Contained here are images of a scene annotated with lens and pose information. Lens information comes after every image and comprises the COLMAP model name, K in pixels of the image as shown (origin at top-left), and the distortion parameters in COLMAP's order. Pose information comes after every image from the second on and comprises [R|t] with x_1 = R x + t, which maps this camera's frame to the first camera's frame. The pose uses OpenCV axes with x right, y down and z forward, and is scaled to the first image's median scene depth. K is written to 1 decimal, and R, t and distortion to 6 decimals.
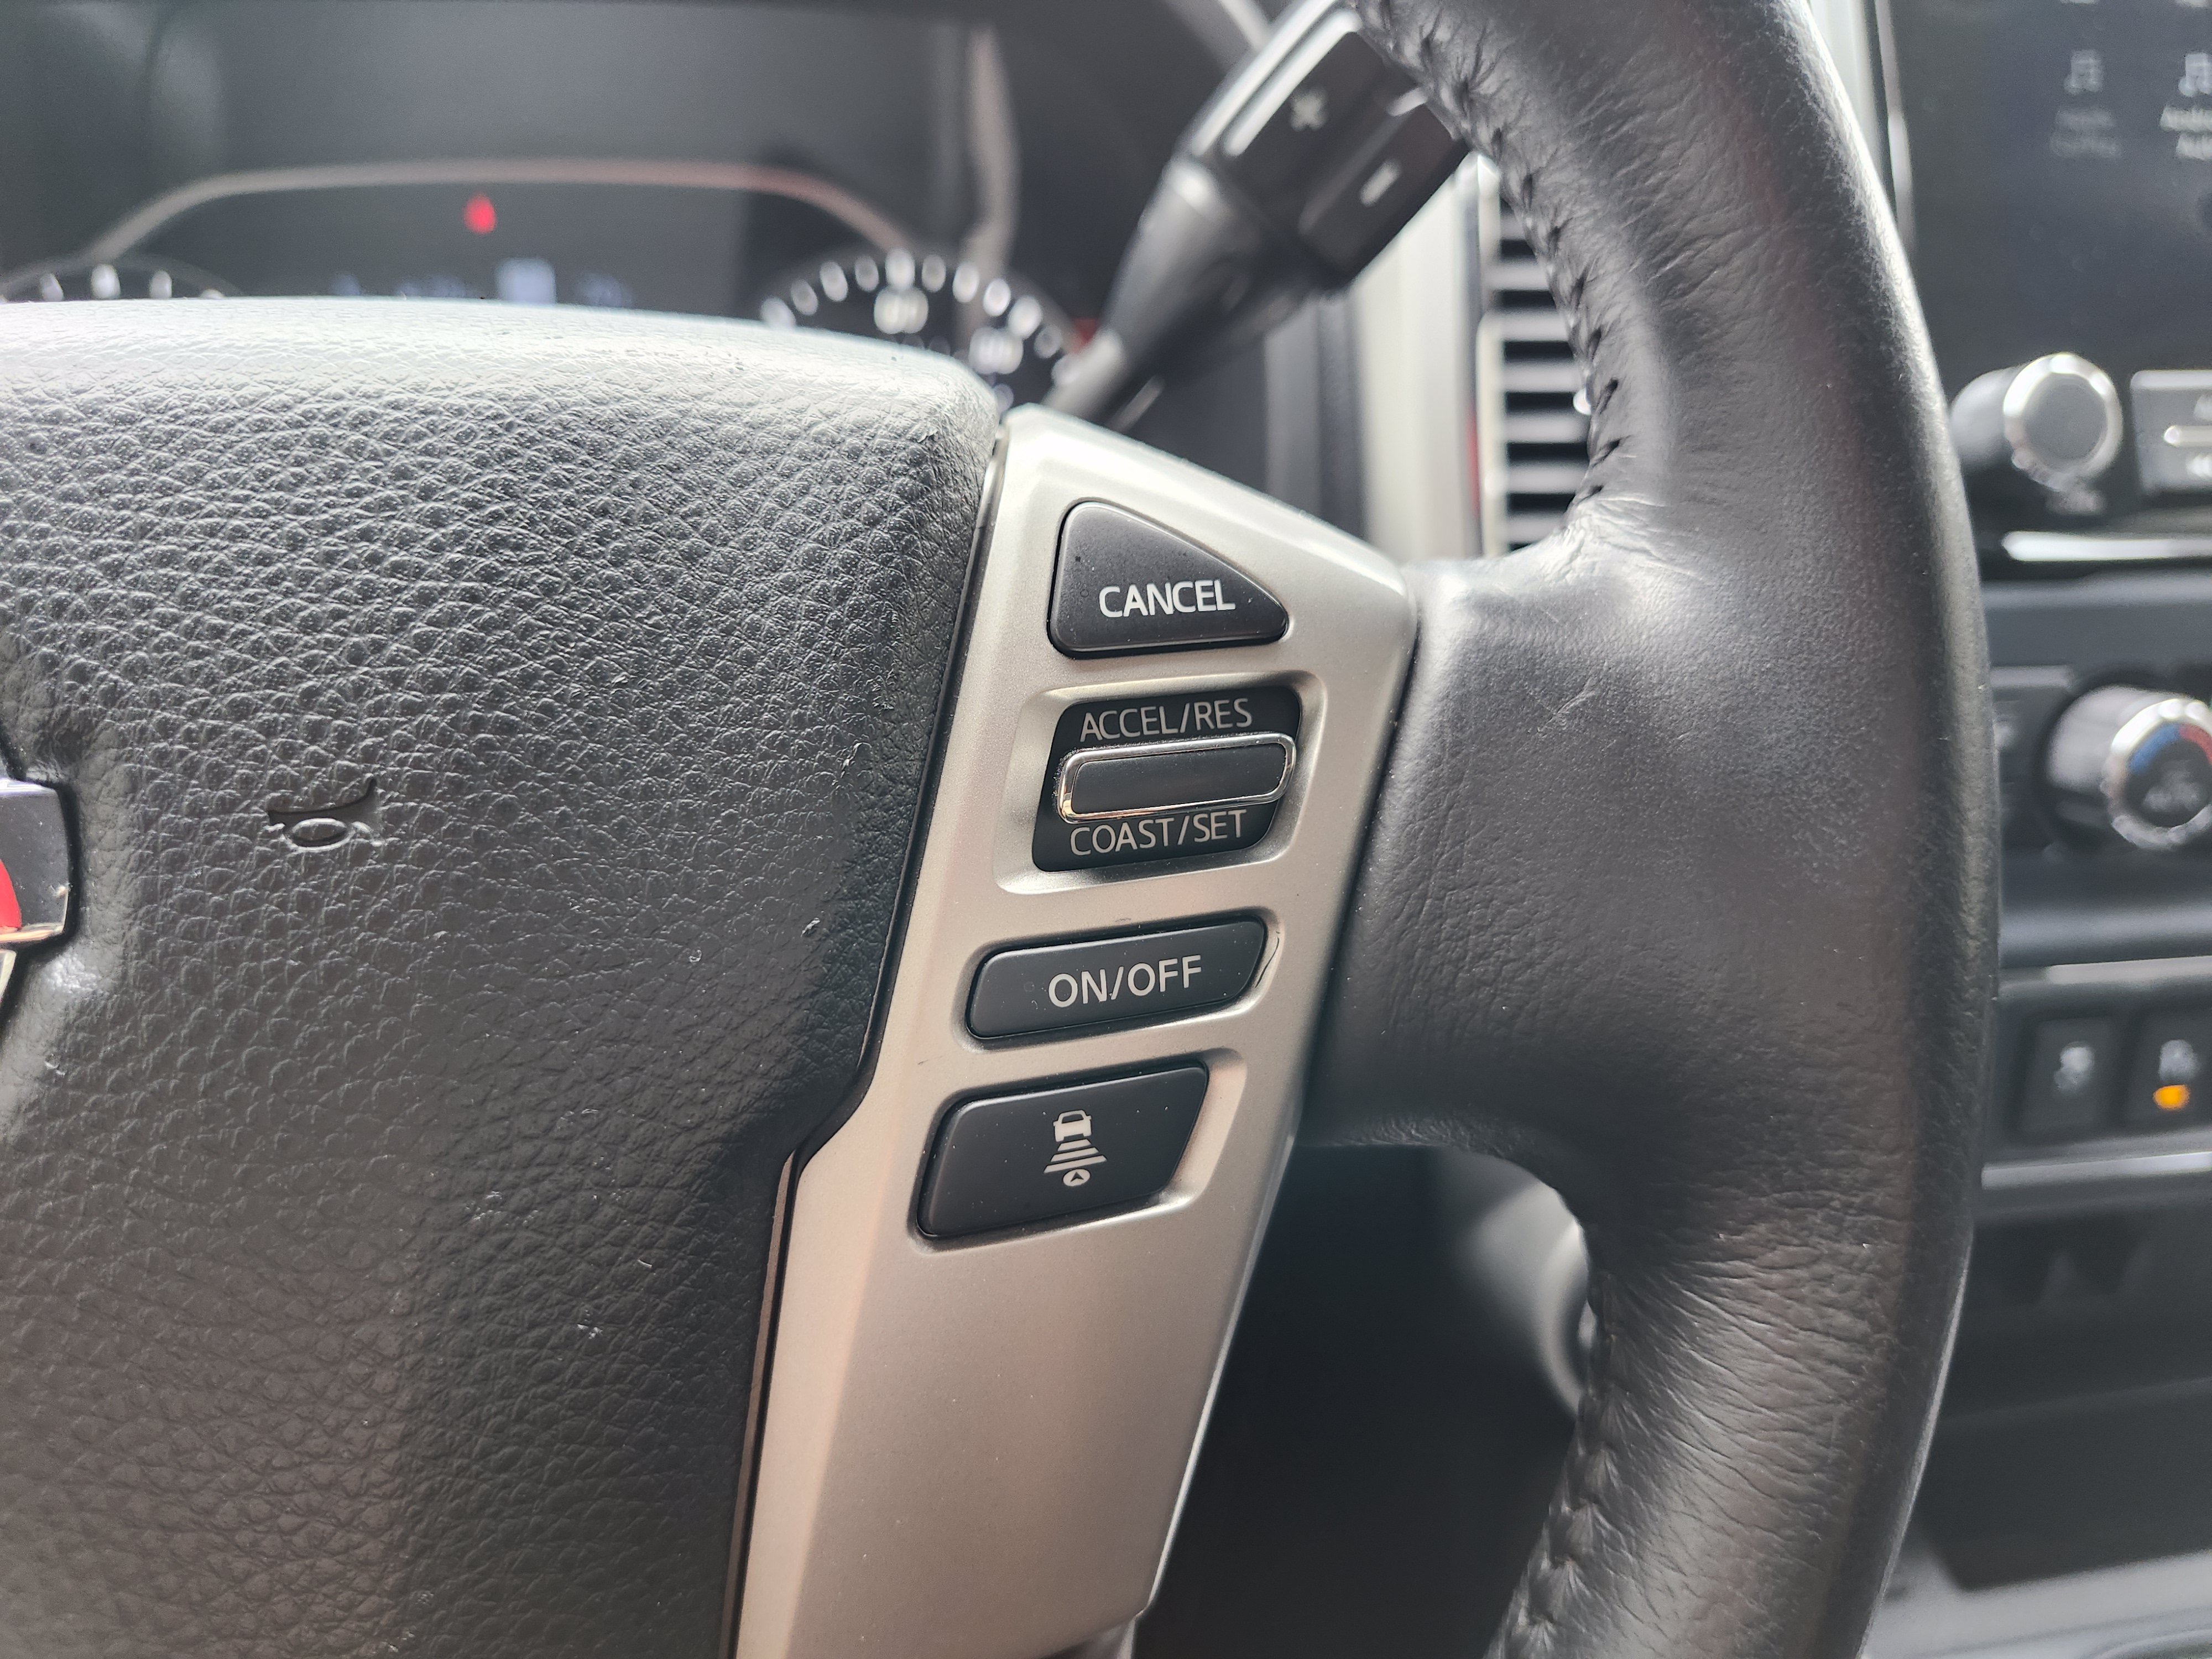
lens RADIAL K [[1548.9, 0, 1082.2], [0, 1548.9, 840.0], [0, 0, 1]] dist [0.075167, -0.106044]
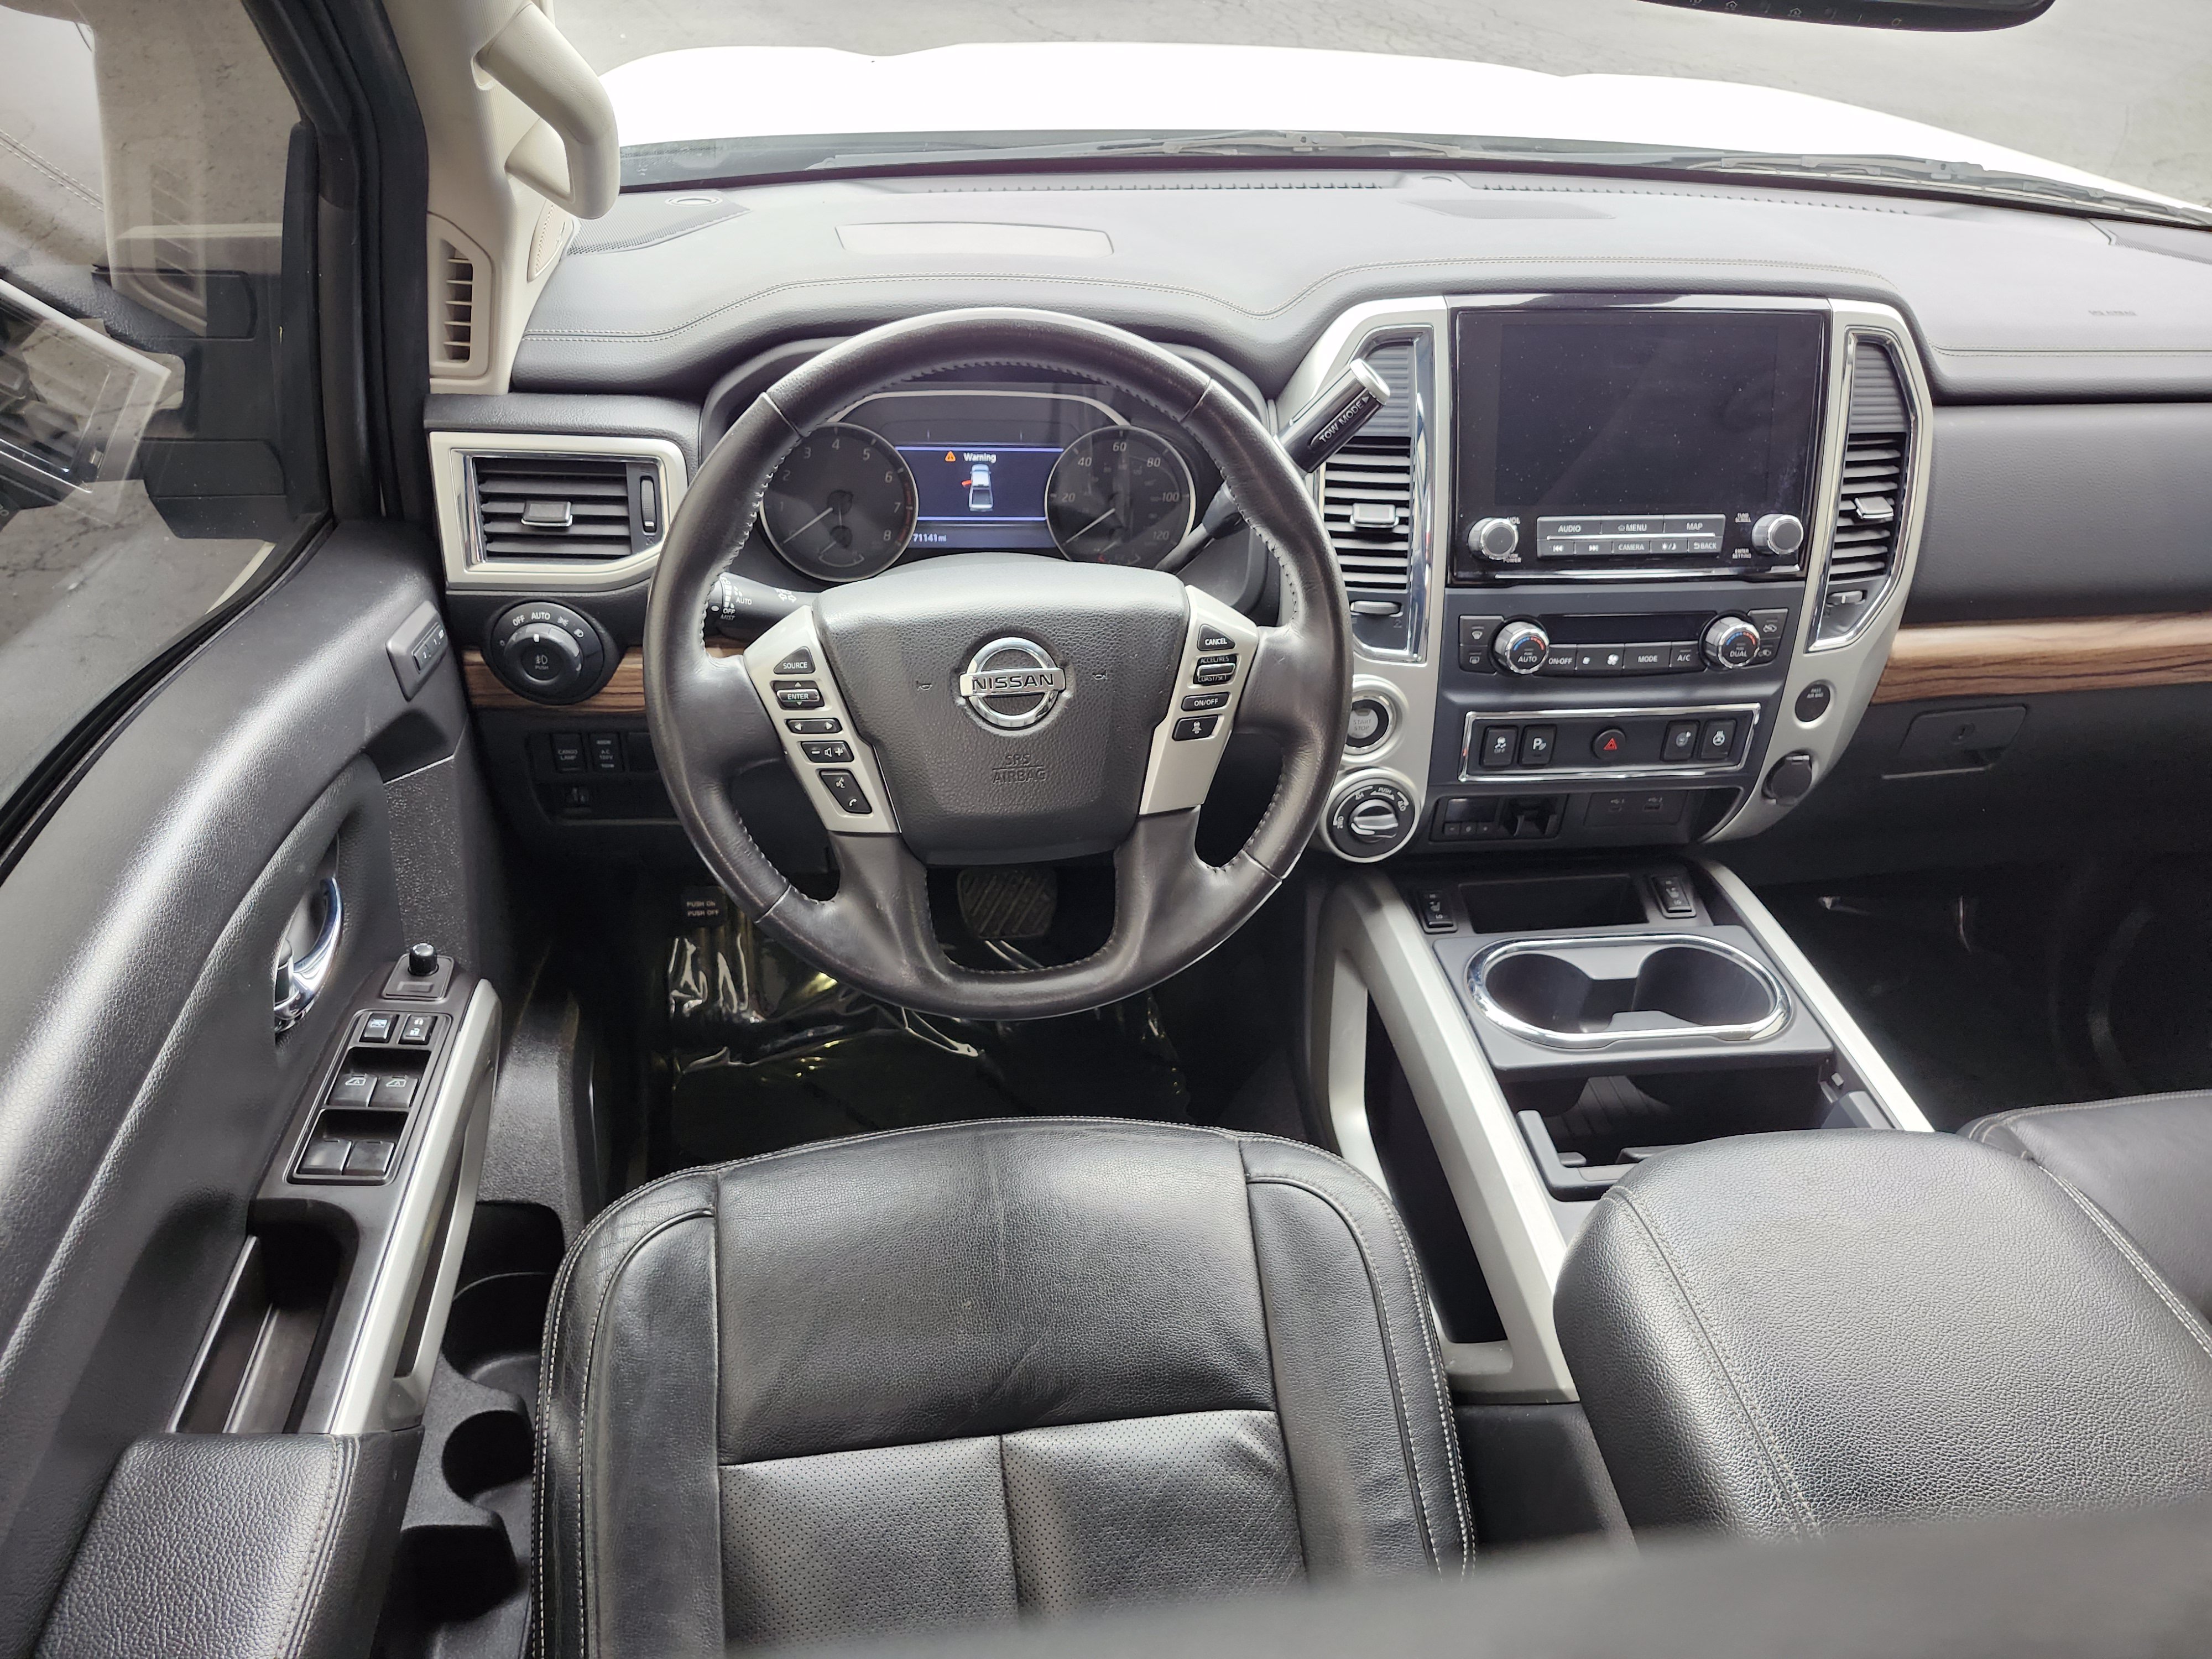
lens RADIAL K [[1531.3, 0, 1075.5], [0, 1531.3, 830.9], [0, 0, 1]] dist [0.060370, -0.141375]
pose [[0.999091, 0.042022, -0.007191, -0.431660], [-0.040214, 0.984901, 0.168381, -0.416607], [0.014158, -0.167939, 0.985696, -5.190104]]
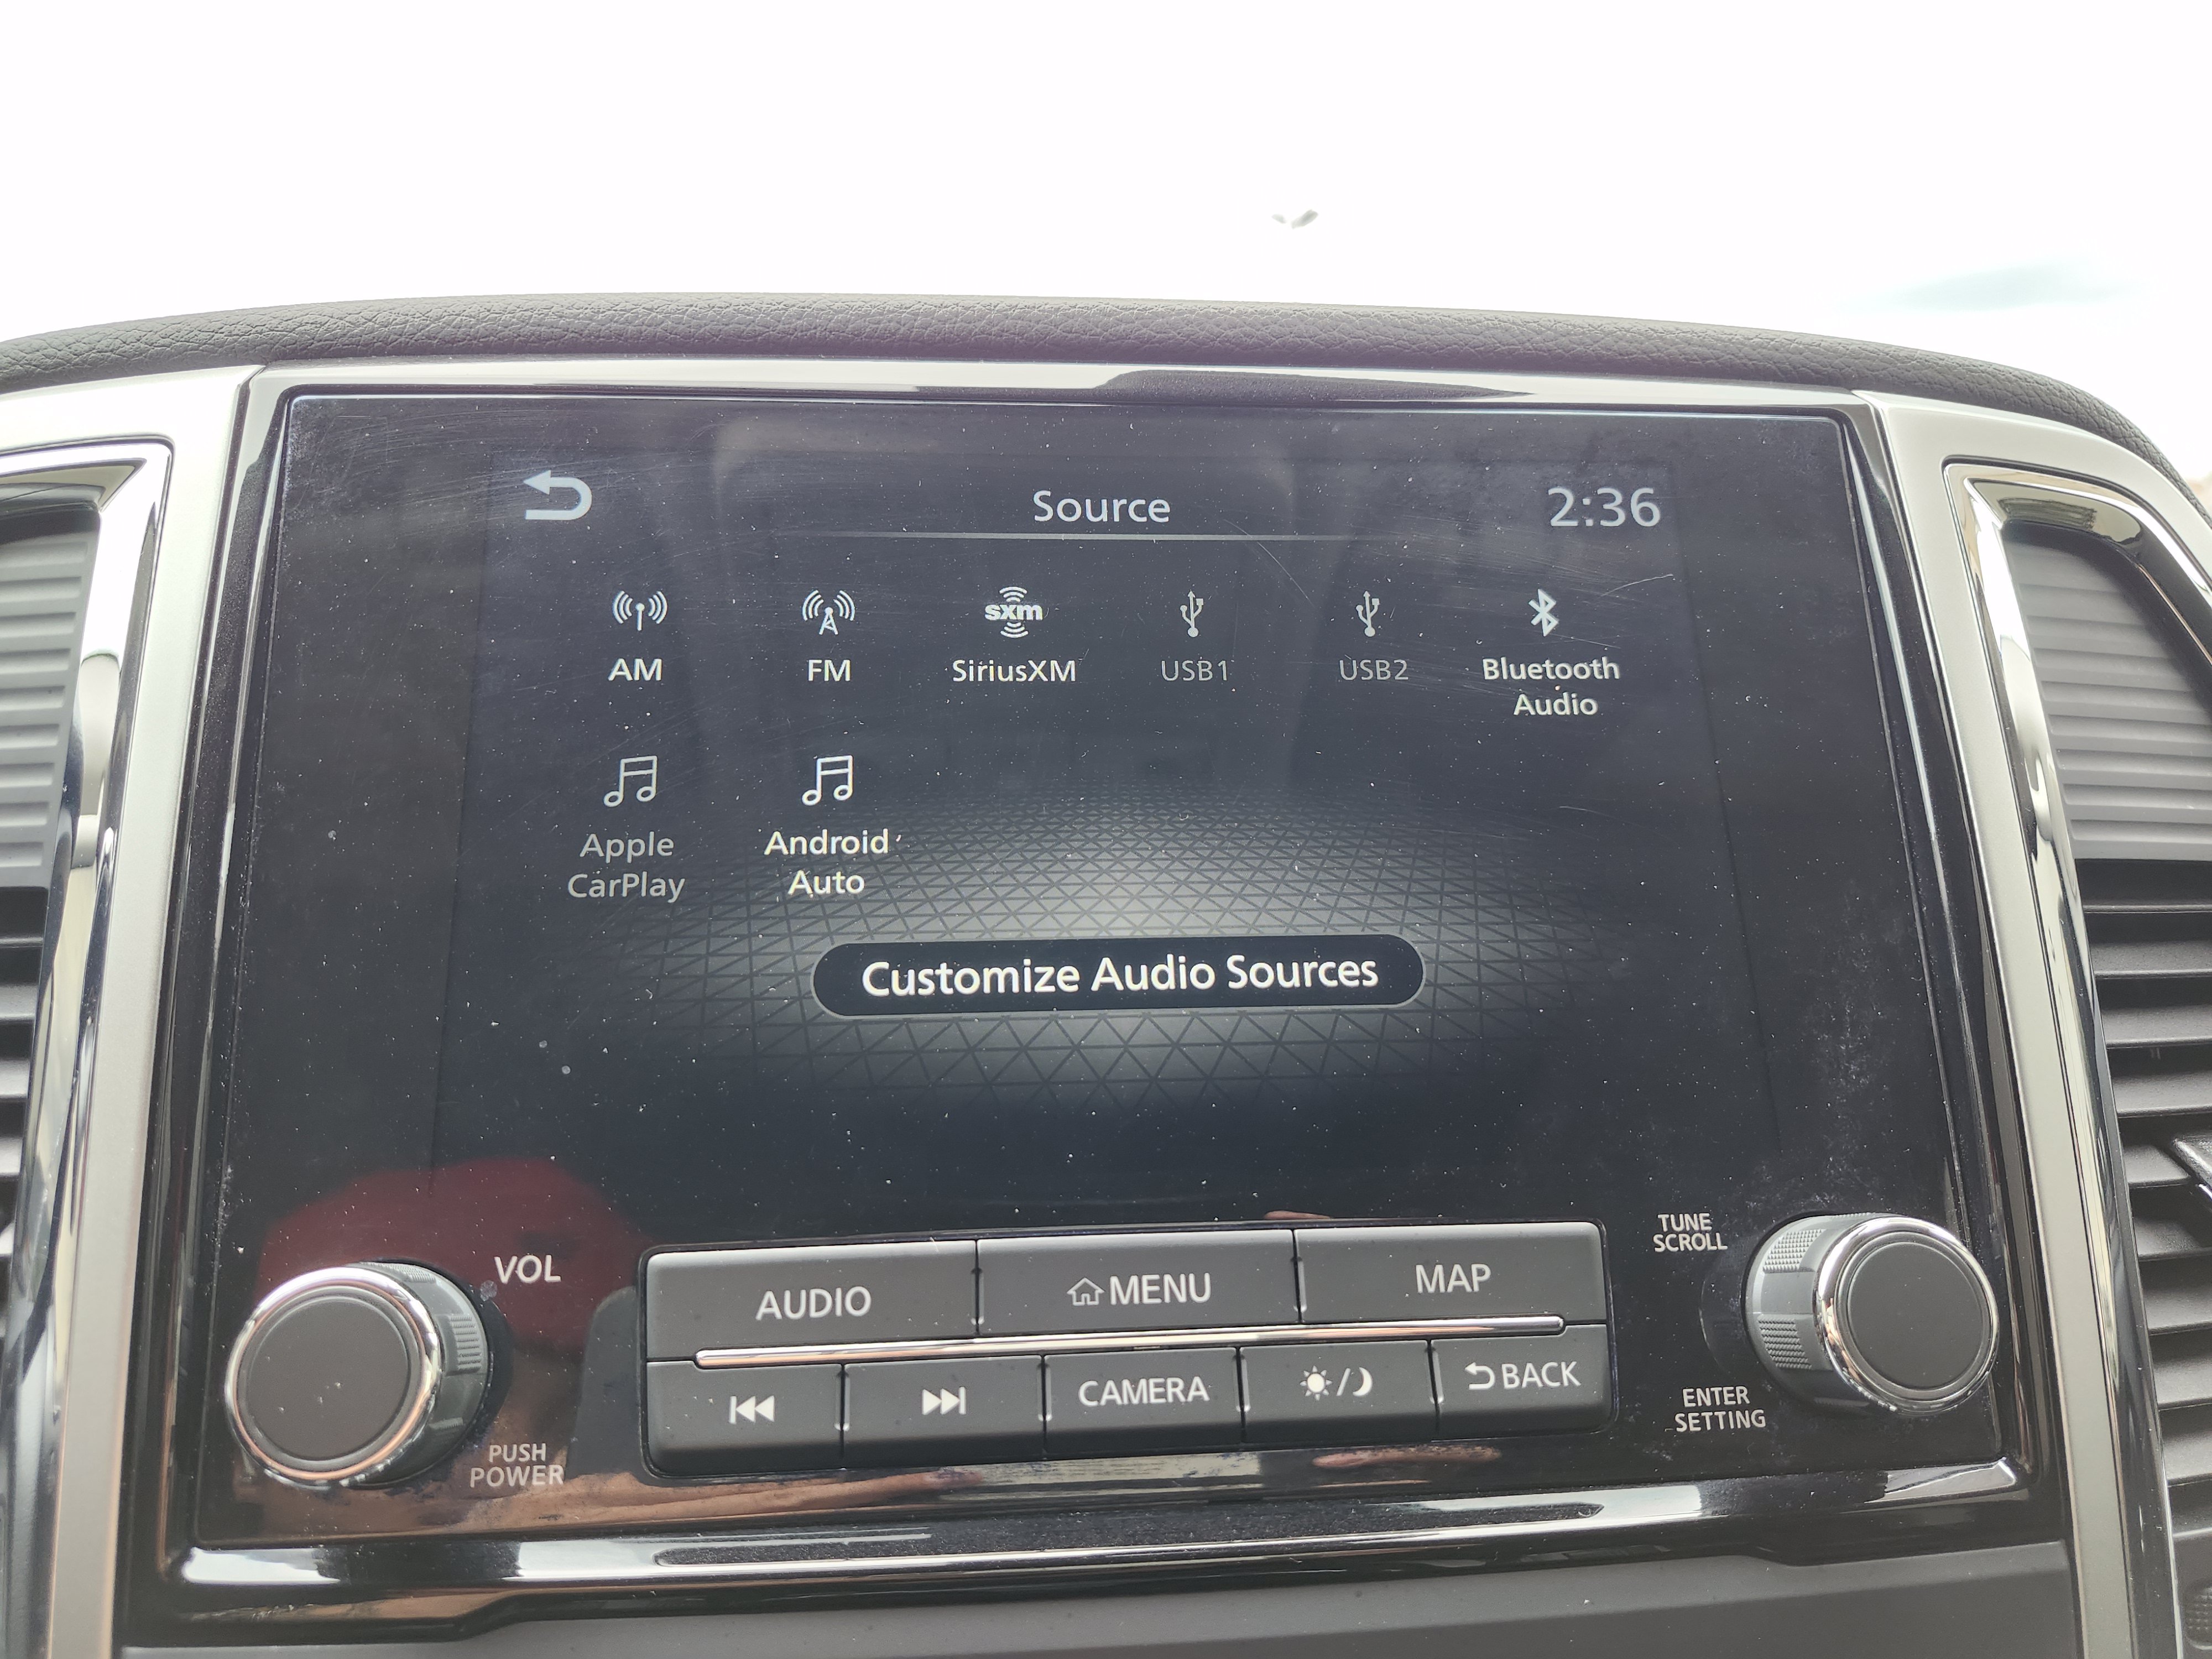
lens RADIAL K [[1548.9, 0, 1082.2], [0, 1548.9, 840.0], [0, 0, 1]] dist [0.075167, -0.106044]
pose [[0.998599, 0.001651, -0.052898, 2.217230], [-0.017971, 0.950704, -0.309577, -0.662829], [0.049779, 0.310094, 0.949402, 0.950878]]
